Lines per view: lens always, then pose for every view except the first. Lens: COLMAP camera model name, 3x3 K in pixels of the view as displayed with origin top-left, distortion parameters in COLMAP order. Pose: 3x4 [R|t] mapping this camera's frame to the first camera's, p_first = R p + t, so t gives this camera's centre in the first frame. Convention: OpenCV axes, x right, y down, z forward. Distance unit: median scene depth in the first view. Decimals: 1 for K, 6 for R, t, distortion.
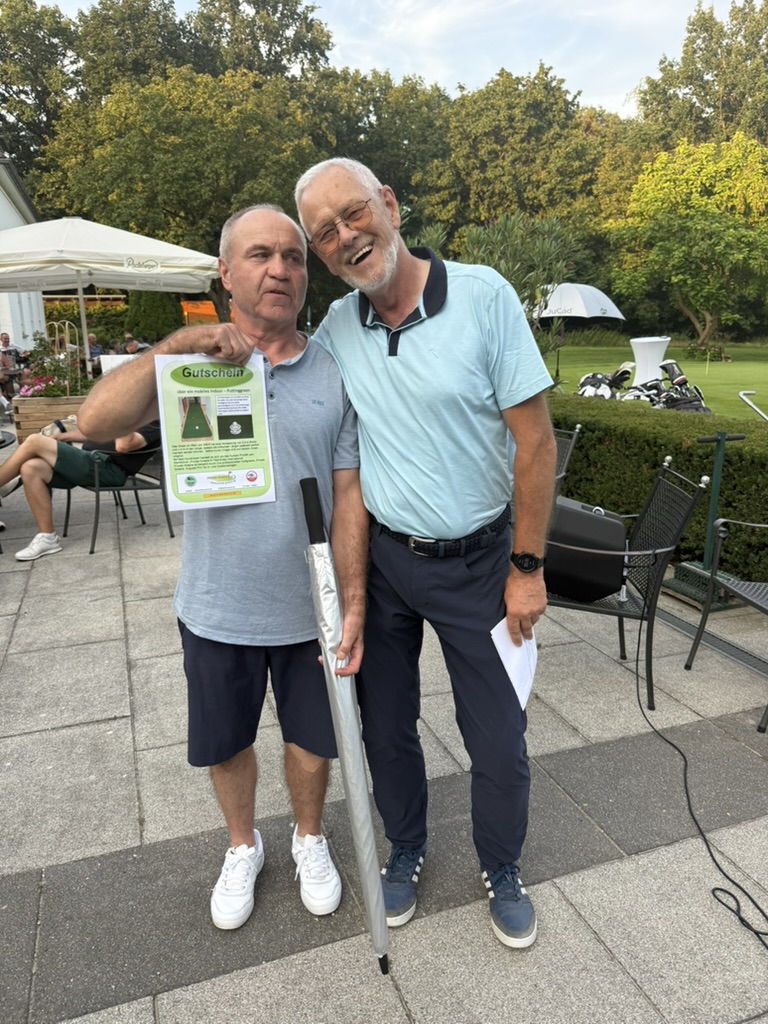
lens RADIAL K [[732.3, 0, 384.0], [0, 732.3, 512.0], [0, 0, 1]] dist [-0.004226, -0.003164]
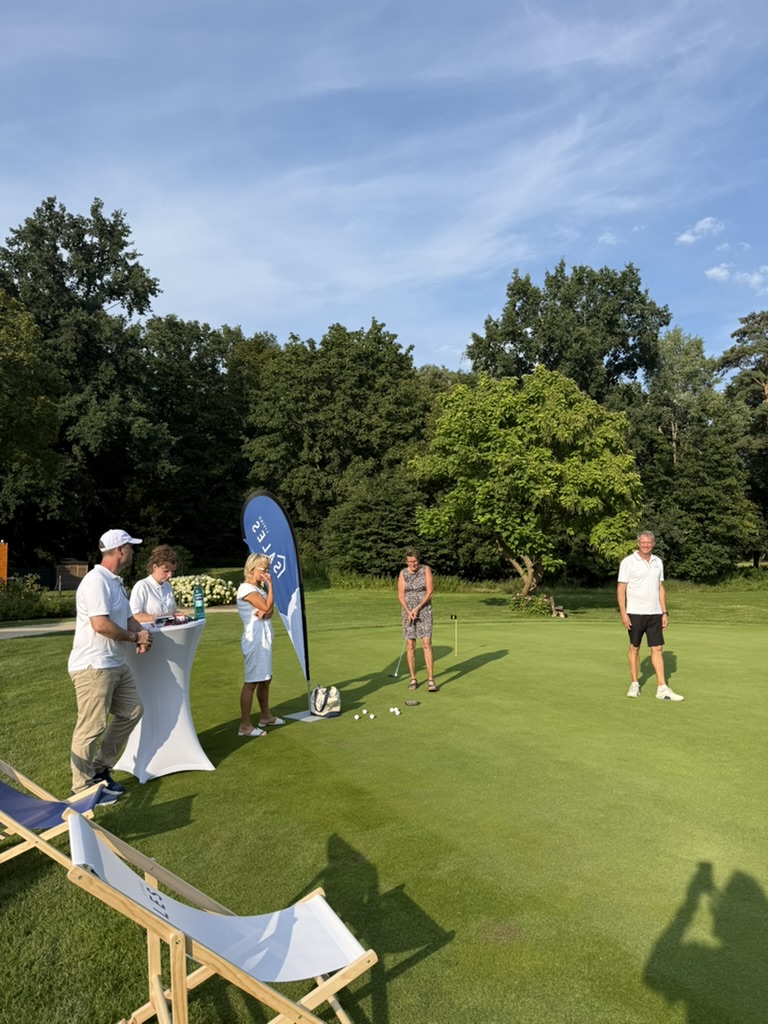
lens RADIAL K [[715.5, 0, 384.0], [0, 715.5, 512.0], [0, 0, 1]] dist [0.191045, -0.356770]
pose [[0.991537, 0.009188, 0.129496, 0.108262], [0.032793, 0.947417, -0.318317, -0.039991], [-0.125611, 0.319870, 0.939098, 0.142859]]
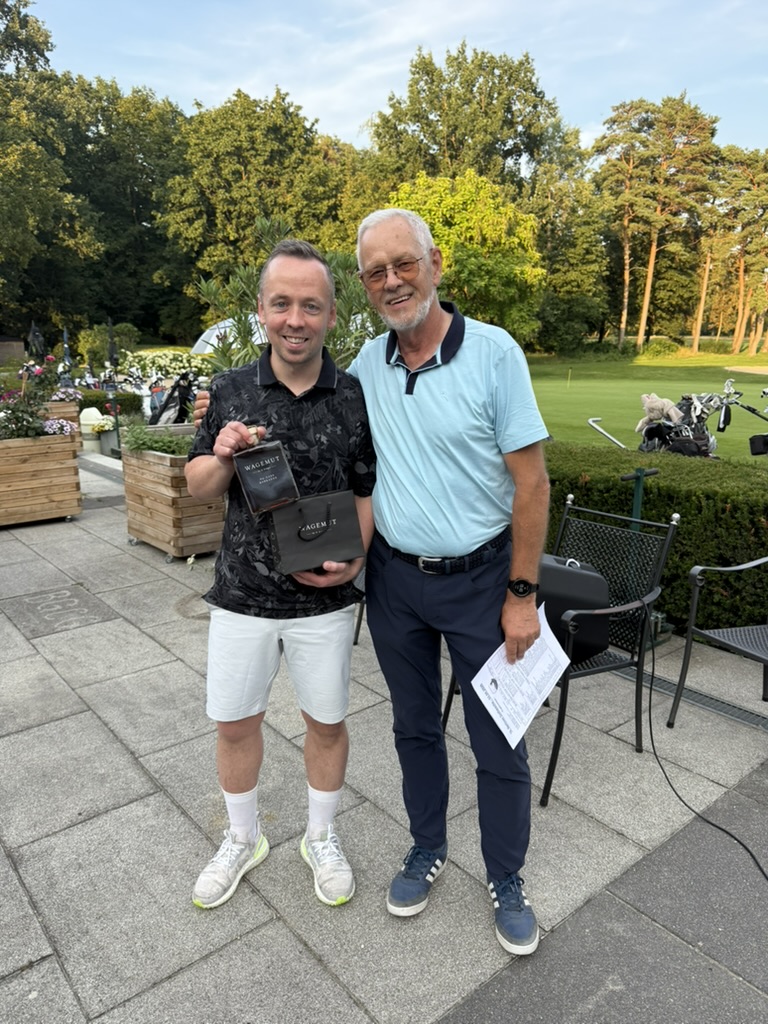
lens RADIAL K [[737.6, 0, 384.0], [0, 737.6, 512.0], [0, 0, 1]] dist [-0.002046, -0.006792]
pose [[0.945913, -0.075142, 0.315598, -0.011687], [0.083835, 0.996381, -0.014037, -0.004408], [-0.313401, 0.039736, 0.948789, 0.011961]]
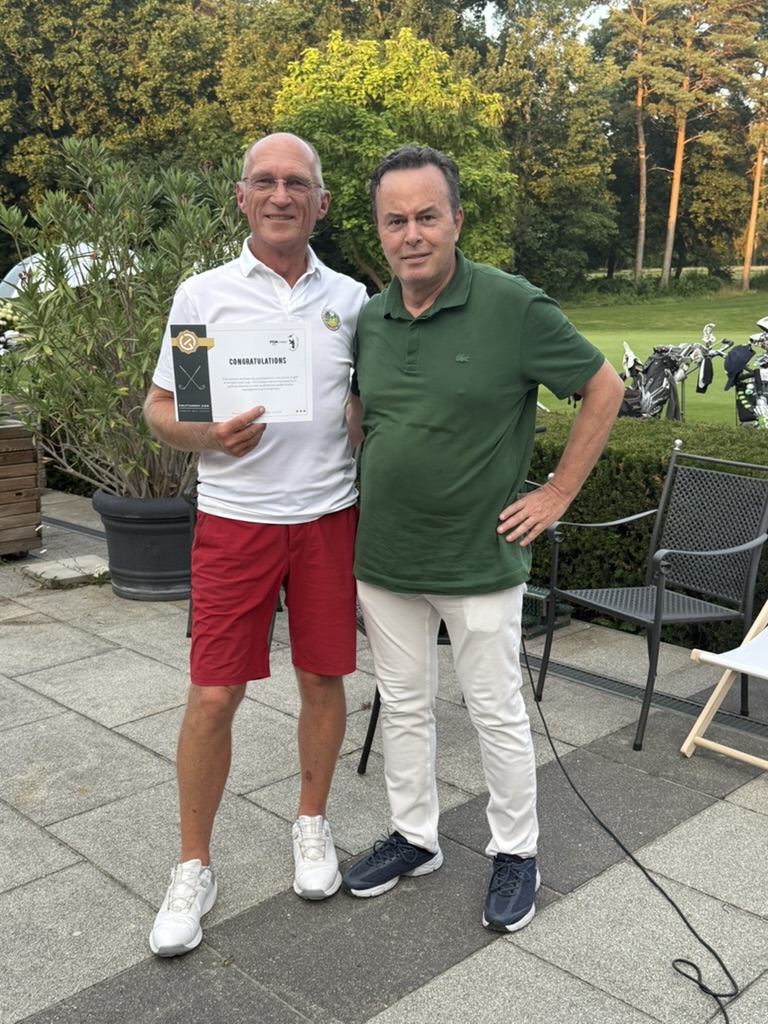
lens RADIAL K [[1099.6, 0, 384.0], [0, 1099.6, 512.0], [0, 0, 1]] dist [0.139078, -0.318392]
pose [[0.917949, -0.093125, 0.385612, -0.012670], [0.112326, 0.993291, -0.027511, 0.000615], [-0.380463, 0.068568, 0.922251, -0.007606]]
